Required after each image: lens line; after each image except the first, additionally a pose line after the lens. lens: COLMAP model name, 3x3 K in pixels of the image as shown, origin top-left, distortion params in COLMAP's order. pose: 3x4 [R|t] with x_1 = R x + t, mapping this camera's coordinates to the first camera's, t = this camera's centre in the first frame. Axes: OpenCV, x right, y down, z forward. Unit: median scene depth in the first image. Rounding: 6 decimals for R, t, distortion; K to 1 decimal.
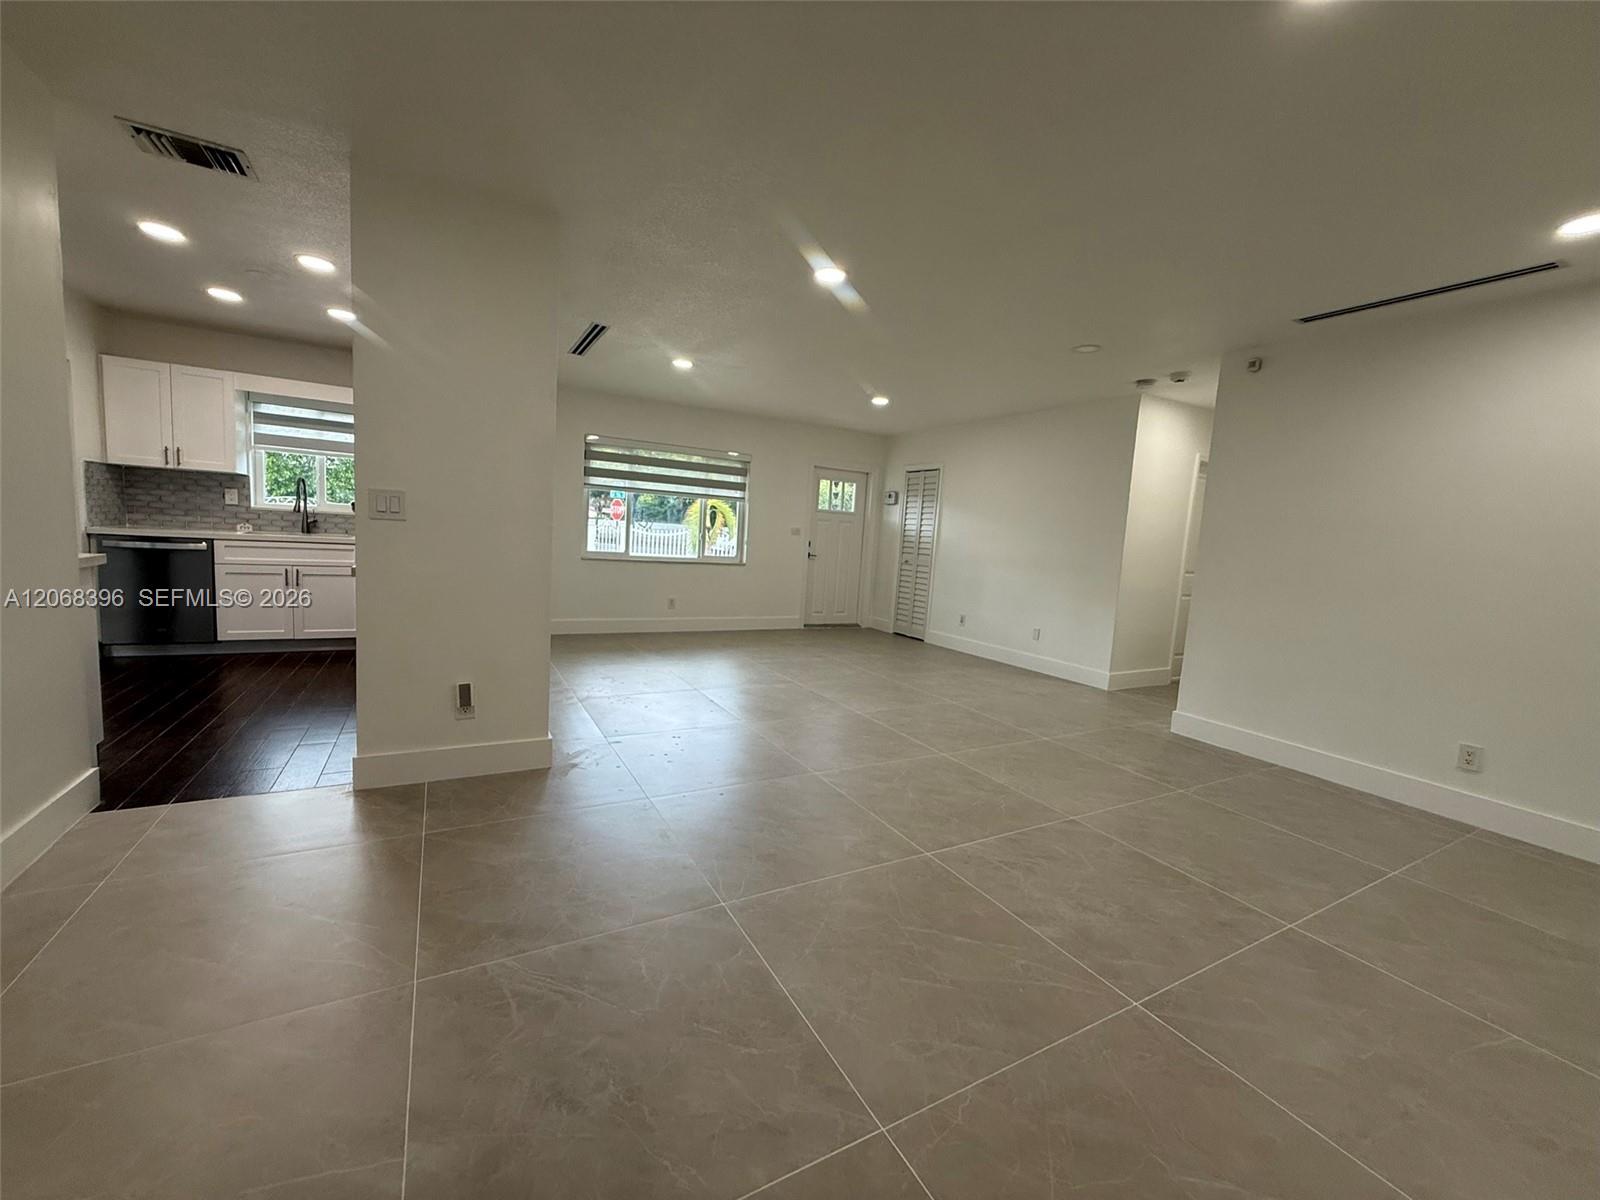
lens RADIAL K [[634.9, 0, 795.1], [0, 634.9, 600.5], [0, 0, 1]] dist [0.000609, -0.000011]
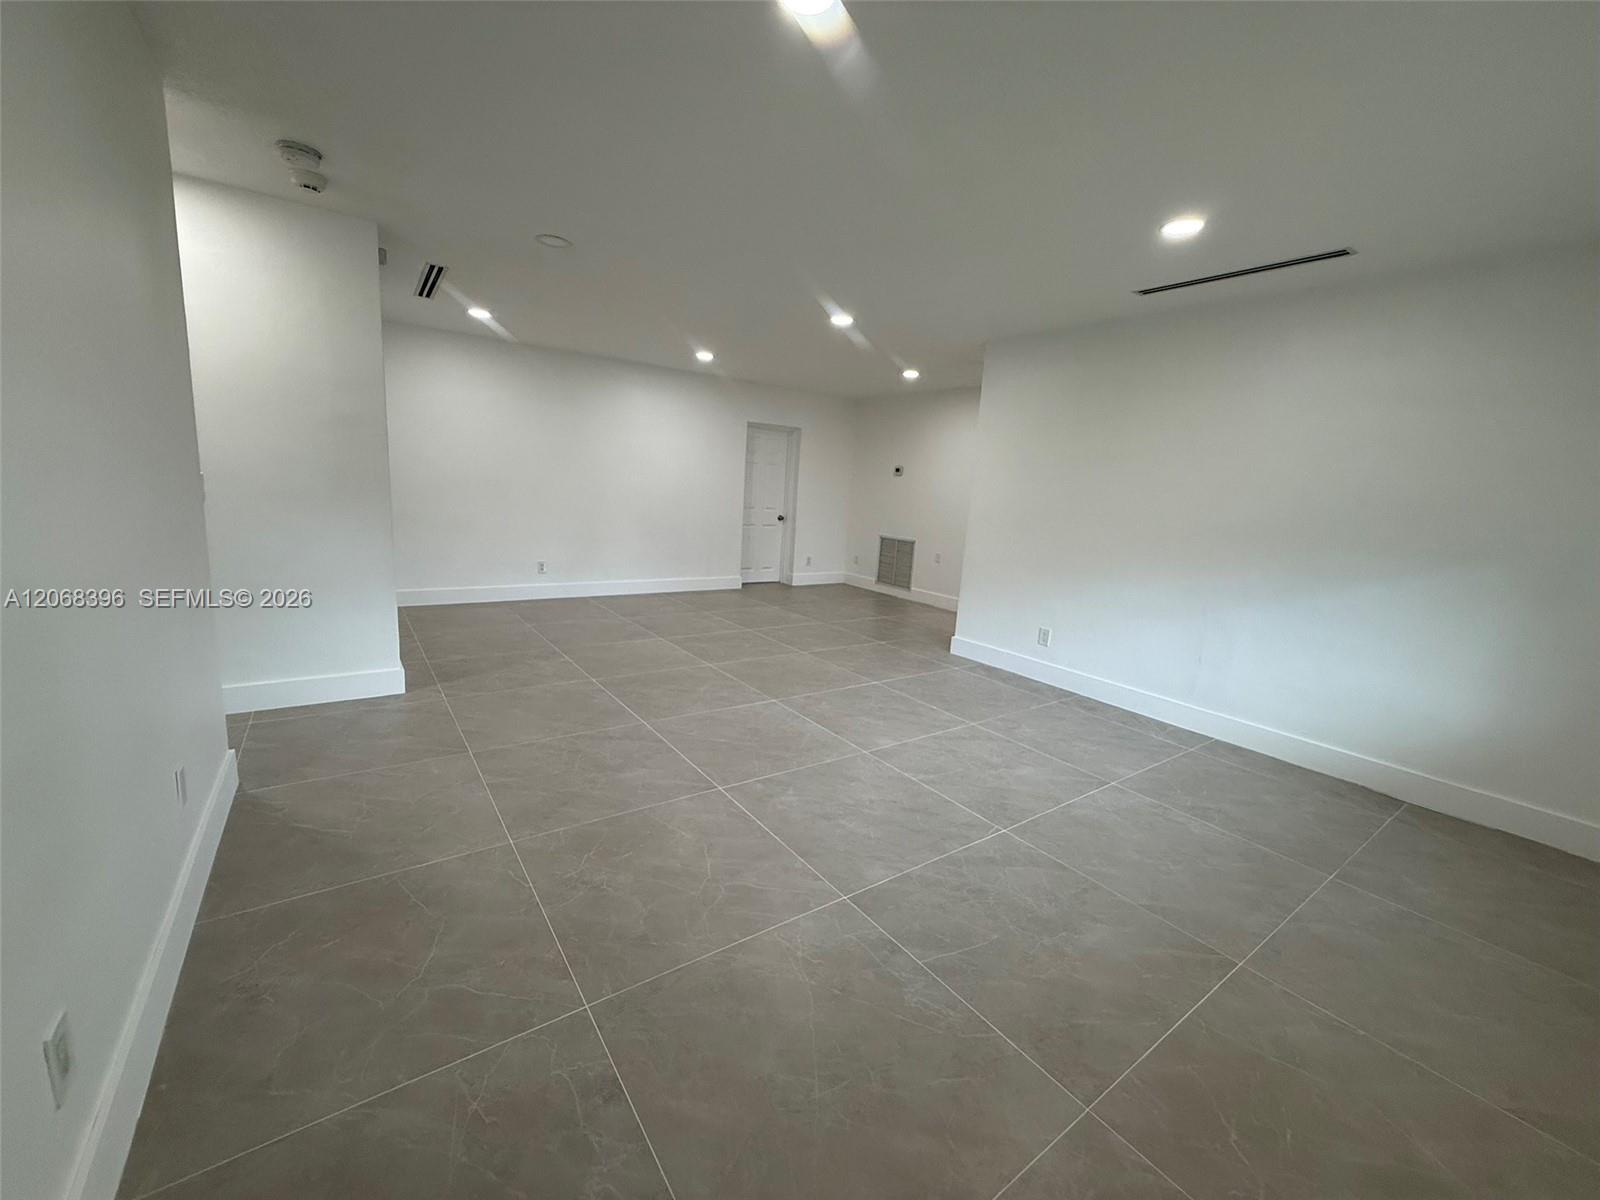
lens RADIAL K [[634.9, 0, 790.0], [0, 634.9, 599.9], [0, 0, 1]] dist [0.000609, -0.000011]
pose [[-0.986866, -0.101611, -0.125578, 0.134179], [-0.133112, 0.951952, 0.275804, -0.138813], [0.091520, 0.288897, -0.952976, 1.185822]]
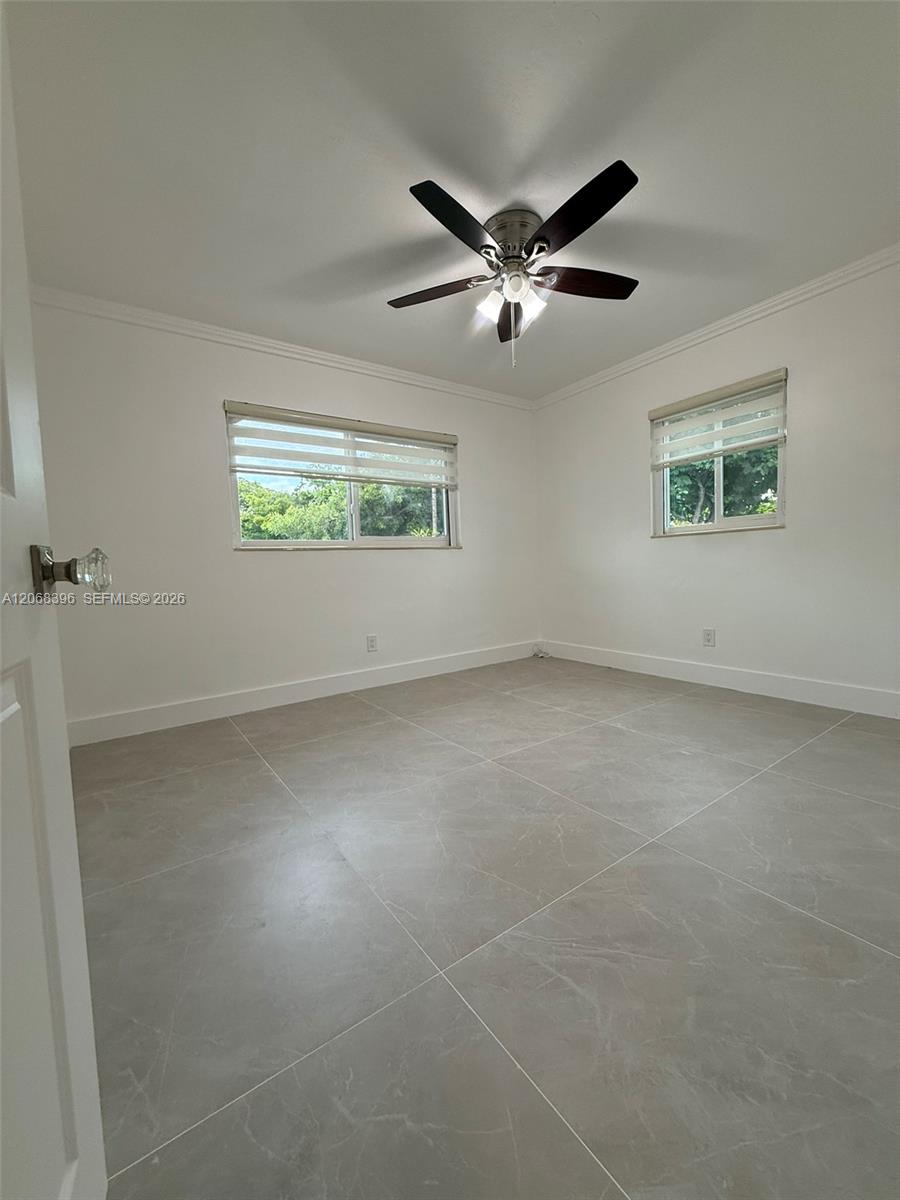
lens RADIAL K [[476.1, 0, 451.9], [0, 476.1, 596.6], [0, 0, 1]] dist [0.000609, -0.000011]
pose [[0.989054, -0.106891, 0.101722, -0.105195], [0.110945, 0.993208, -0.035052, -0.023598], [-0.097284, 0.045953, 0.994195, 0.529202]]
